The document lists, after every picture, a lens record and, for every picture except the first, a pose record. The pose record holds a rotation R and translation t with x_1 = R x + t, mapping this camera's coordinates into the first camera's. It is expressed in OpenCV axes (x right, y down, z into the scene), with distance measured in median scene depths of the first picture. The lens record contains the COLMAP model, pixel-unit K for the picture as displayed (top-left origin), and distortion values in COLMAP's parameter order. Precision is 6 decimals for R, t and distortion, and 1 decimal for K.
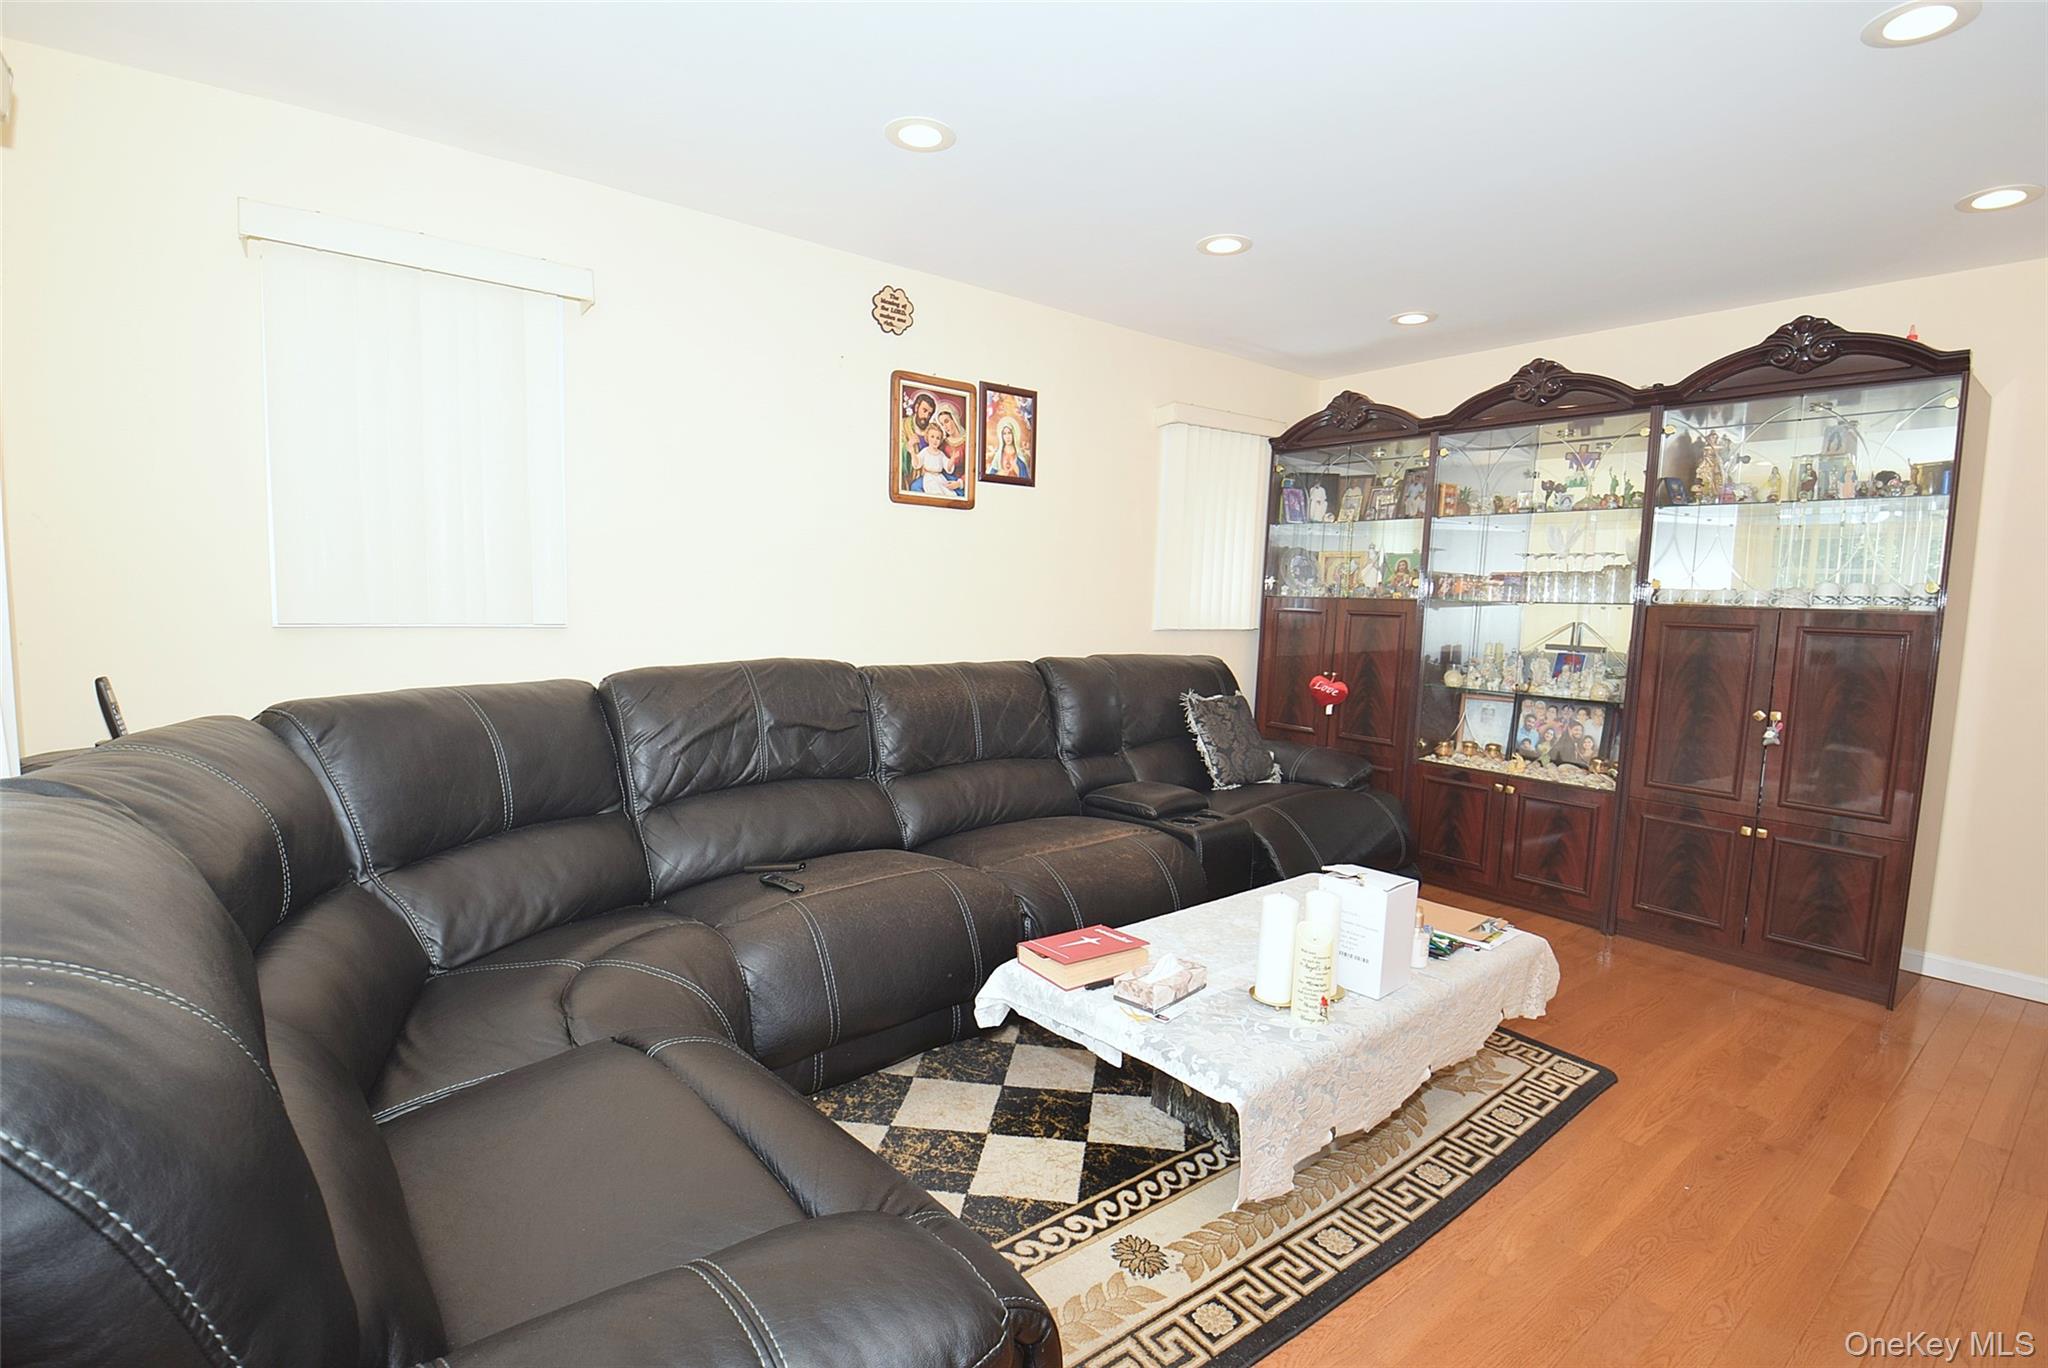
lens RADIAL K [[925.5, 0, 1026.4], [0, 925.5, 691.0], [0, 0, 1]] dist [-0.003784, -0.001457]
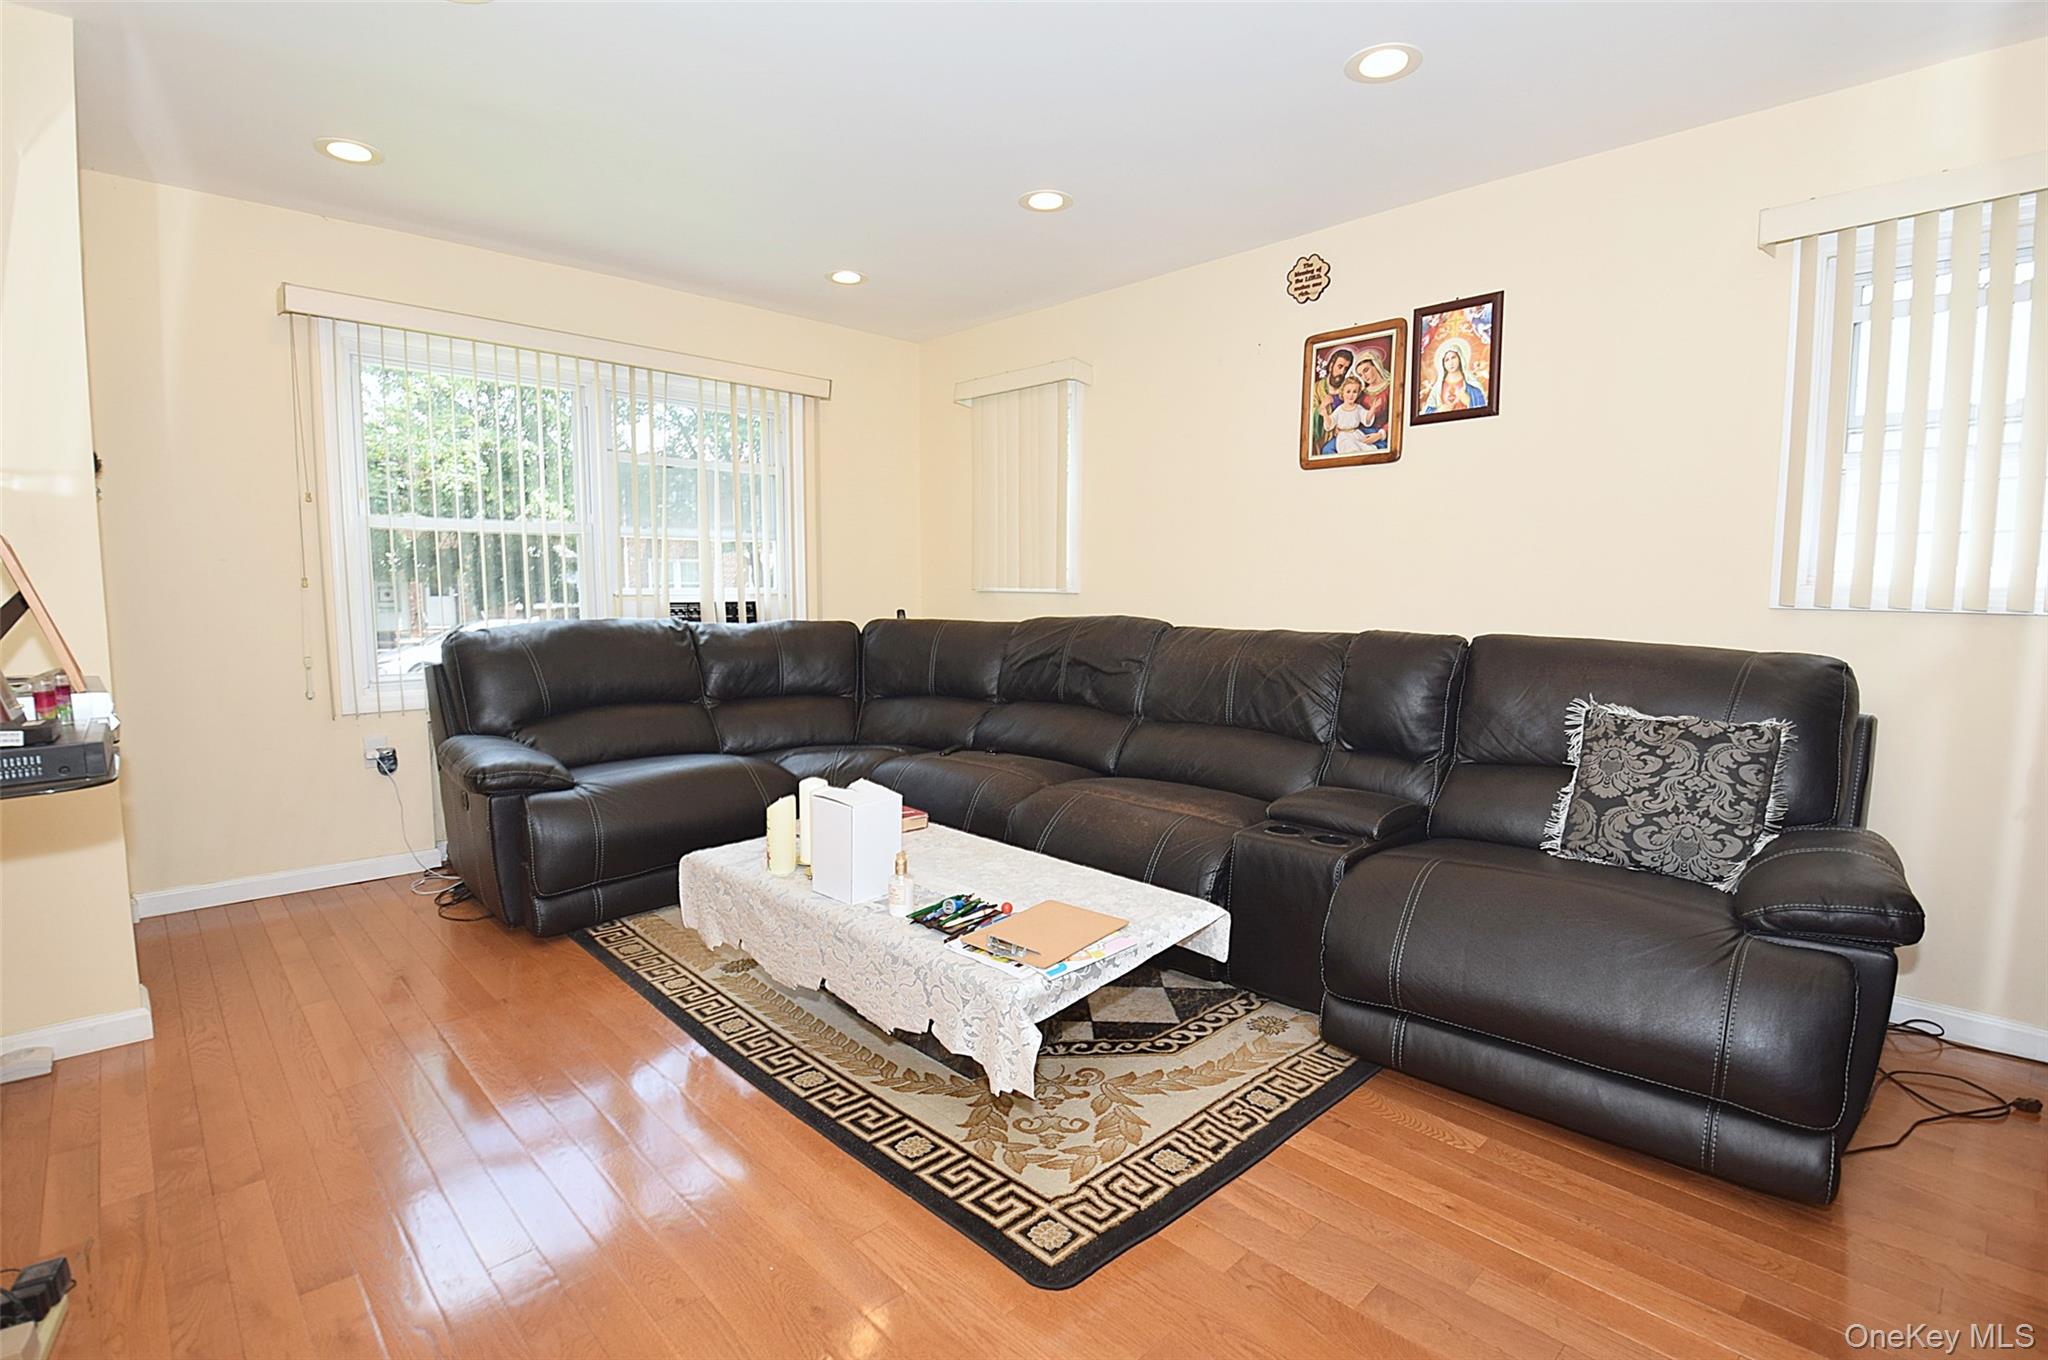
lens RADIAL K [[941.8, 0, 1020.6], [0, 941.8, 674.9], [0, 0, 1]] dist [-0.003944, -0.000463]
pose [[0.112784, 0.066018, -0.991424, 0.829164], [-0.106287, 0.992867, 0.054023, -0.006950], [0.987918, 0.099282, 0.118996, 0.591974]]
